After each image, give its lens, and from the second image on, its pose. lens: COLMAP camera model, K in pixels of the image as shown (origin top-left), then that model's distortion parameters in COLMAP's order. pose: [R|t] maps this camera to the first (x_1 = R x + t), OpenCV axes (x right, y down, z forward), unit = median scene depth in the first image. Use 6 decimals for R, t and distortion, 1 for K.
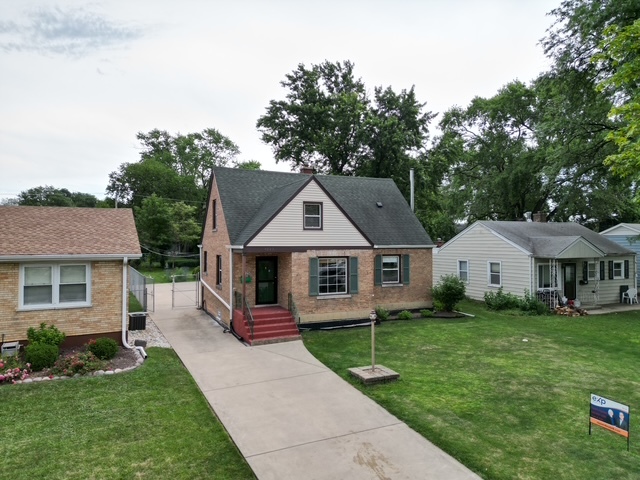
lens RADIAL K [[448.9, 0, 323.7], [0, 448.9, 239.4], [0, 0, 1]] dist [0.077009, -0.070760]
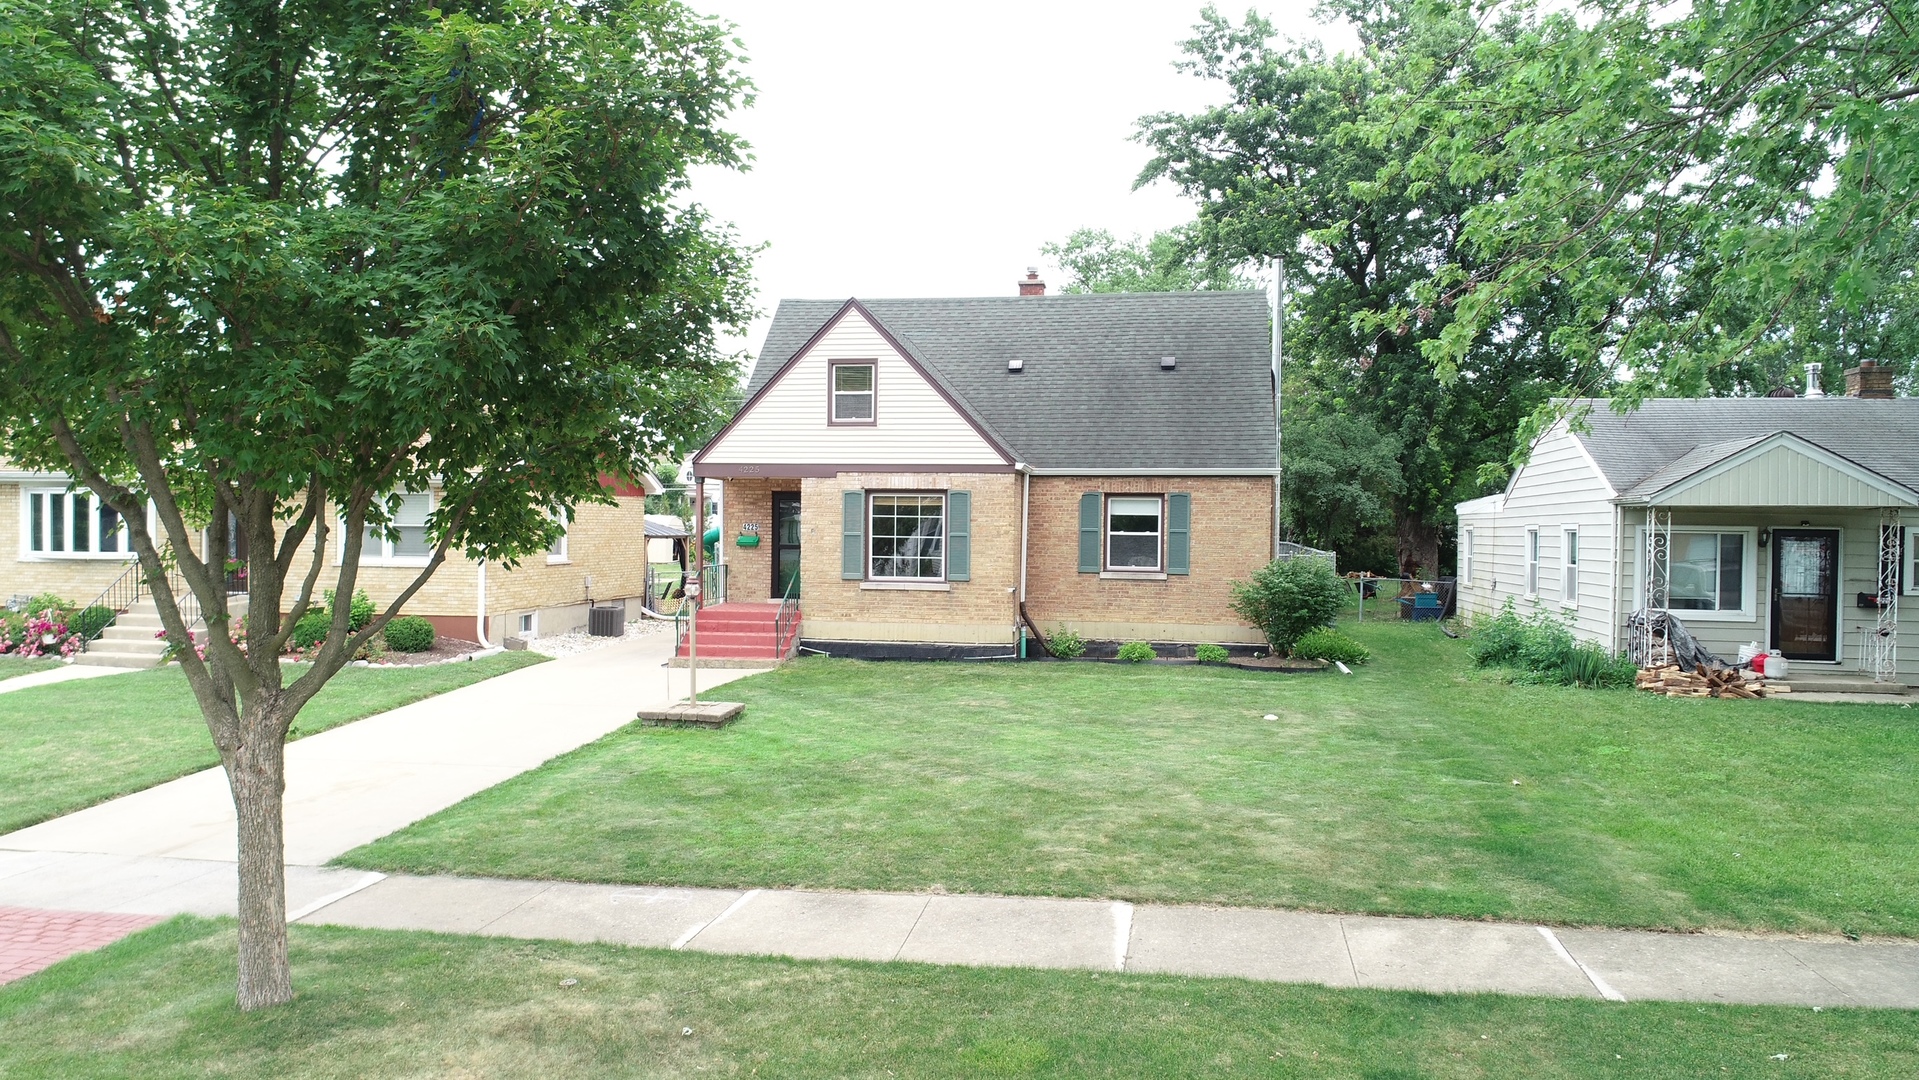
lens RADIAL K [[1278.5, 0, 959.4], [0, 1278.5, 542.6], [0, 0, 1]] dist [0.000556, -0.004910]
pose [[0.814078, 0.016314, -0.580527, 0.731734], [-0.008152, 0.999828, 0.016665, 0.065508], [0.580699, -0.008834, 0.814071, 0.065763]]
